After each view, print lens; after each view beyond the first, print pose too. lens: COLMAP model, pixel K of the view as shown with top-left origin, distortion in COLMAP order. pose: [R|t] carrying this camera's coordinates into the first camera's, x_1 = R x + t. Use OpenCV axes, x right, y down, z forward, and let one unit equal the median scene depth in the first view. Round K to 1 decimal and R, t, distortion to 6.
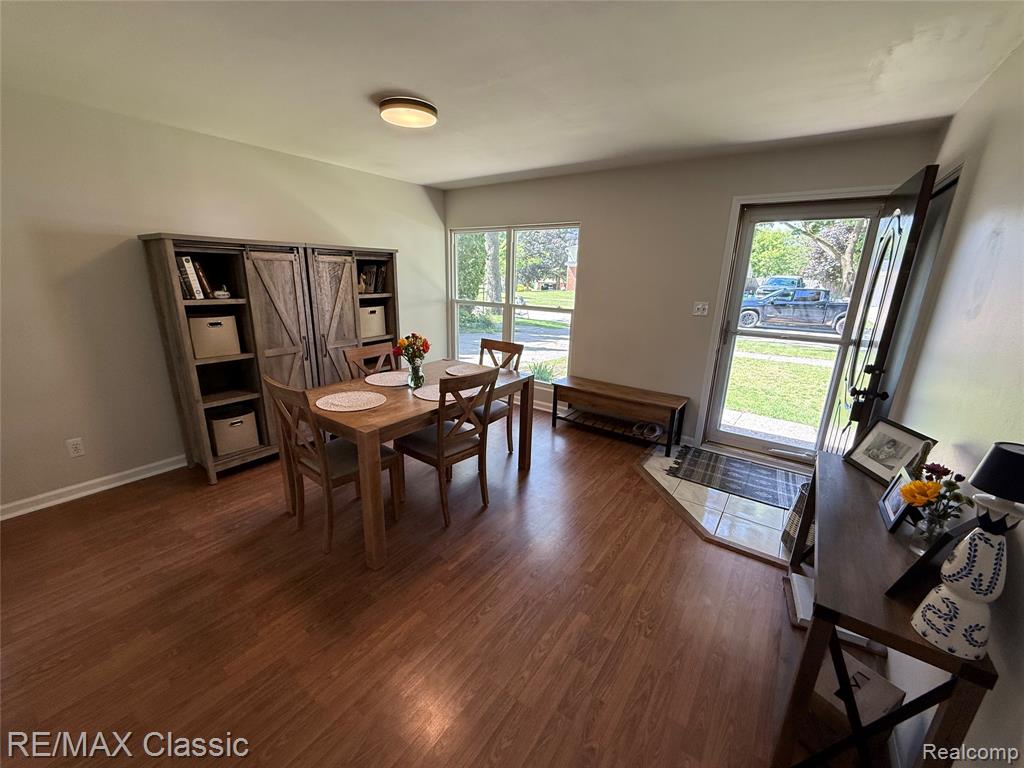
lens RADIAL K [[406.9, 0, 508.0], [0, 406.9, 381.9], [0, 0, 1]] dist [0.000078, -0.000142]
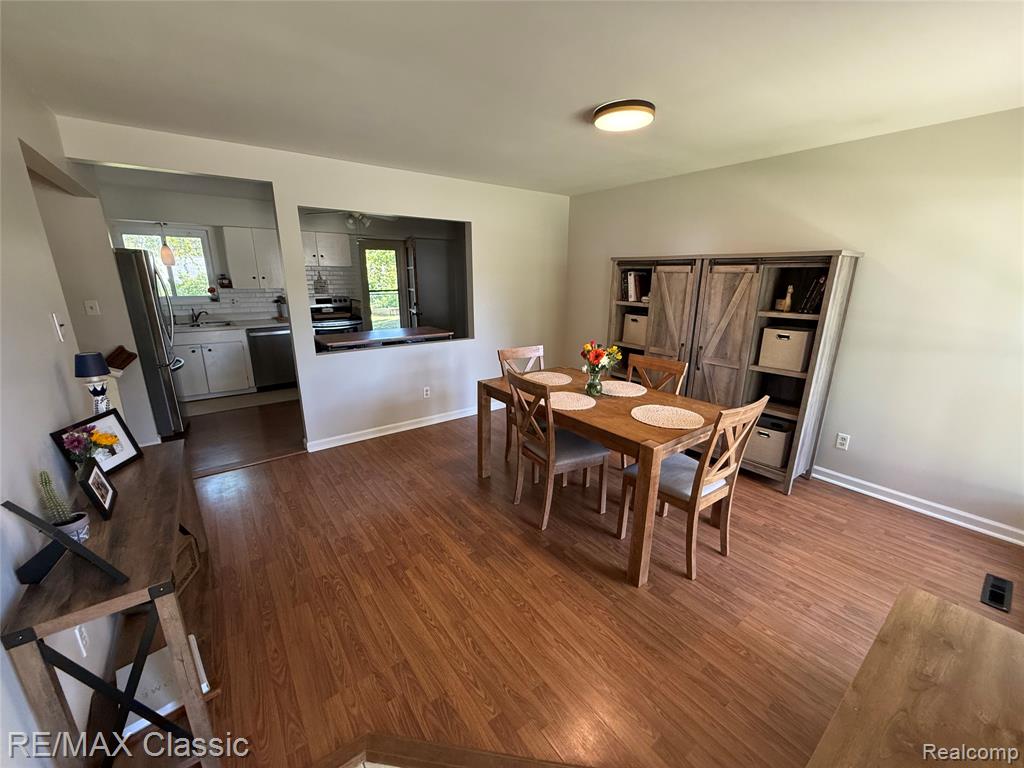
lens RADIAL K [[406.9, 0, 508.0], [0, 406.9, 381.9], [0, 0, 1]] dist [0.000078, -0.000142]
pose [[-0.303234, 0.216155, -0.928077, 0.649153], [-0.266571, 0.915807, 0.300395, -0.223475], [0.914871, 0.338489, -0.220083, 0.876971]]
